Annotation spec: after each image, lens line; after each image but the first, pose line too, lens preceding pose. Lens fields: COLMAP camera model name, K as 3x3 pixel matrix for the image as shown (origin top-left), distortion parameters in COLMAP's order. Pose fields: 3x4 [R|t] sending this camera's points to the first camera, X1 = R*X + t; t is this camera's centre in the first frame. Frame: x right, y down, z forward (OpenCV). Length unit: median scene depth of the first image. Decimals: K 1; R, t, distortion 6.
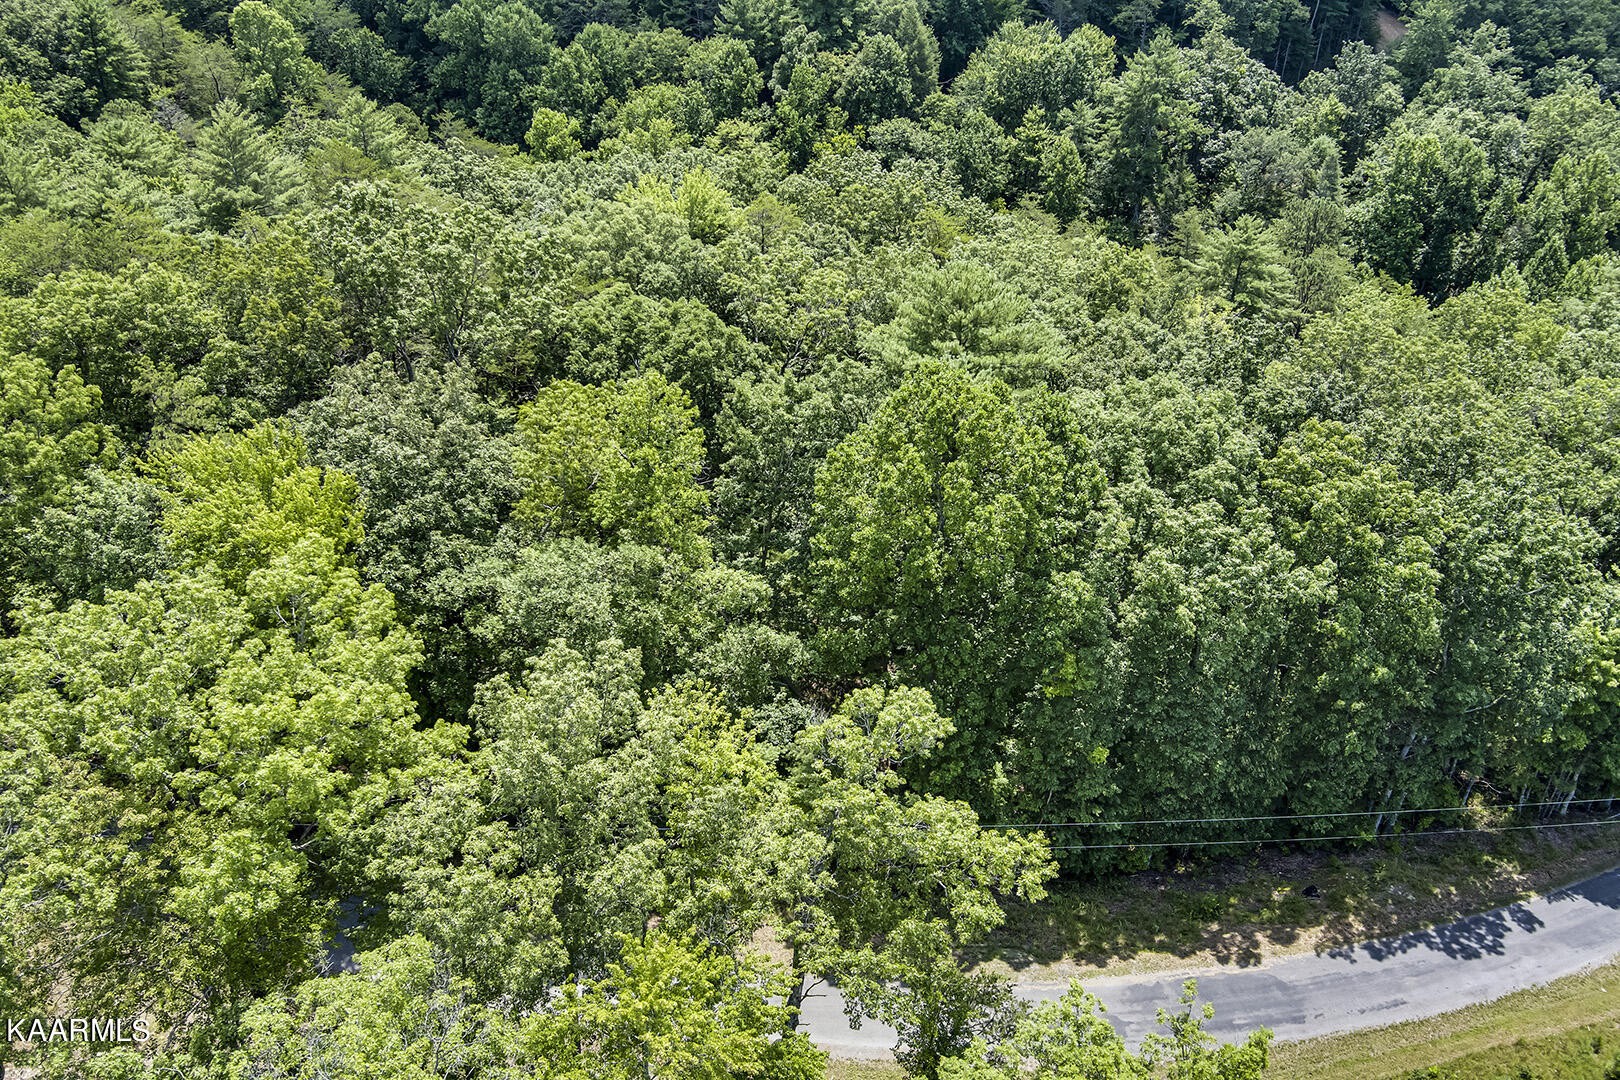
lens RADIAL K [[1269.9, 0, 854.6], [0, 1269.9, 547.4], [0, 0, 1]] dist [-0.089625, 0.037837]
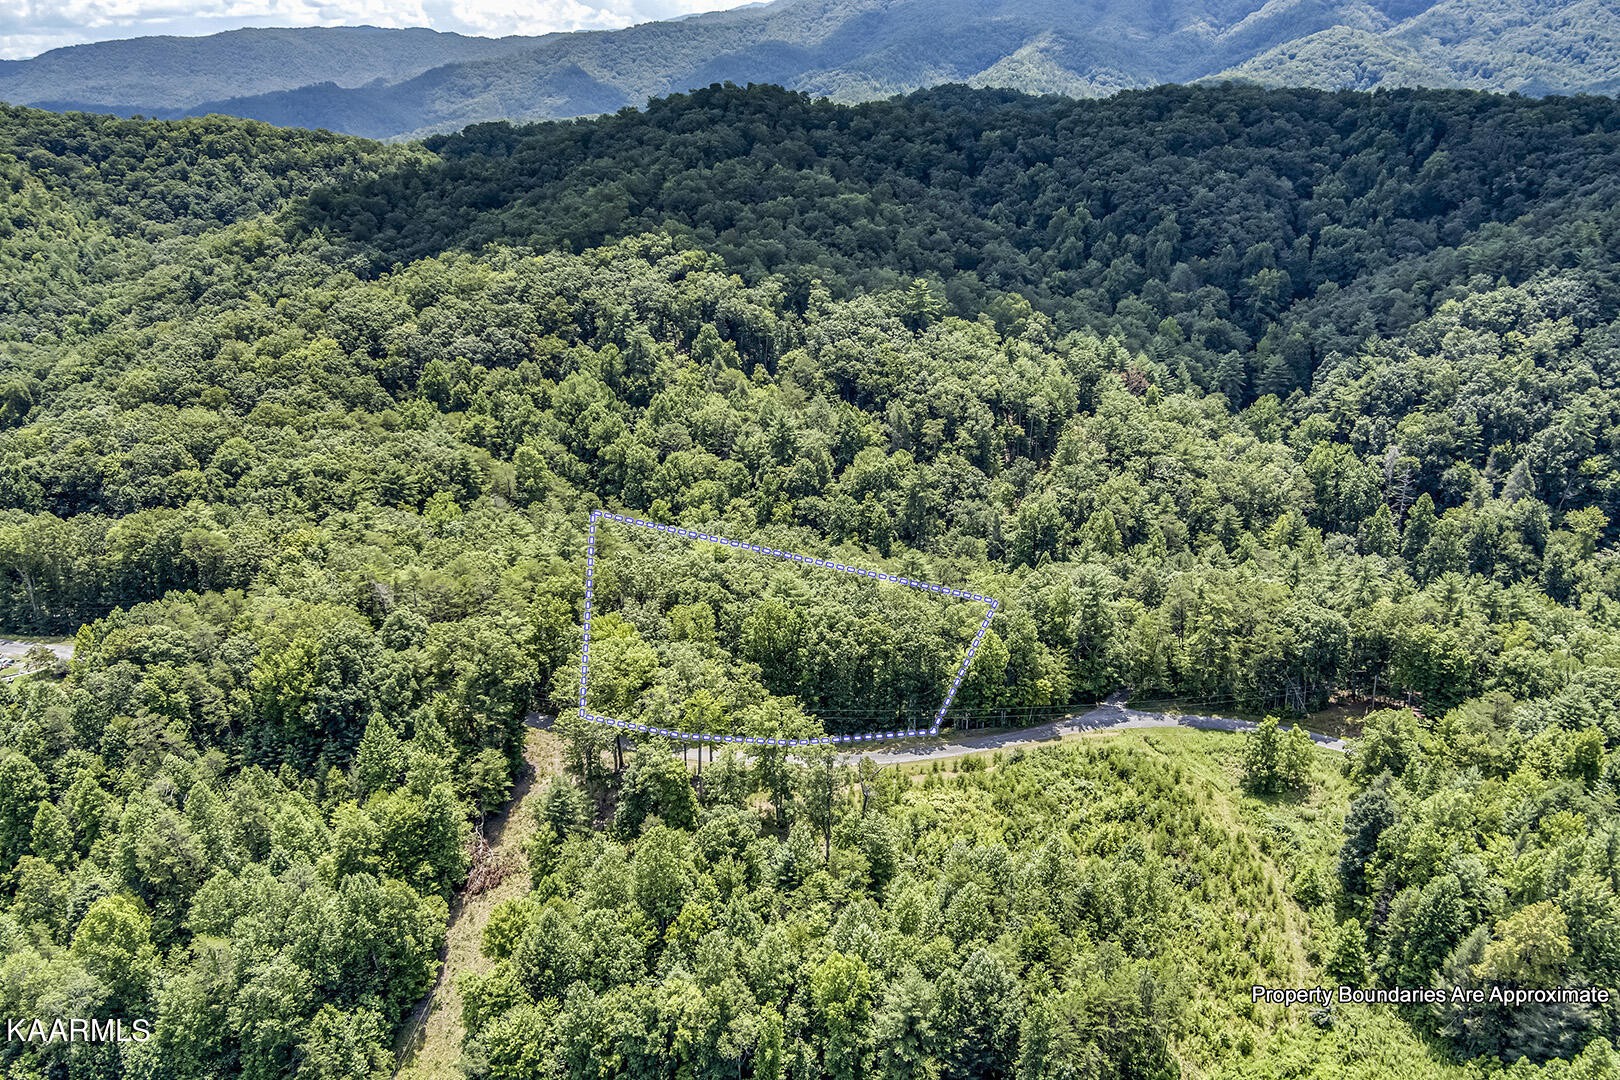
lens RADIAL K [[1269.9, 0, 854.6], [0, 1269.9, 547.4], [0, 0, 1]] dist [-0.089625, 0.037837]
pose [[0.999514, -0.009642, -0.029638, 0.182954], [0.003459, 0.979386, -0.201966, 0.209500], [0.030975, 0.201766, 0.978944, -1.223828]]
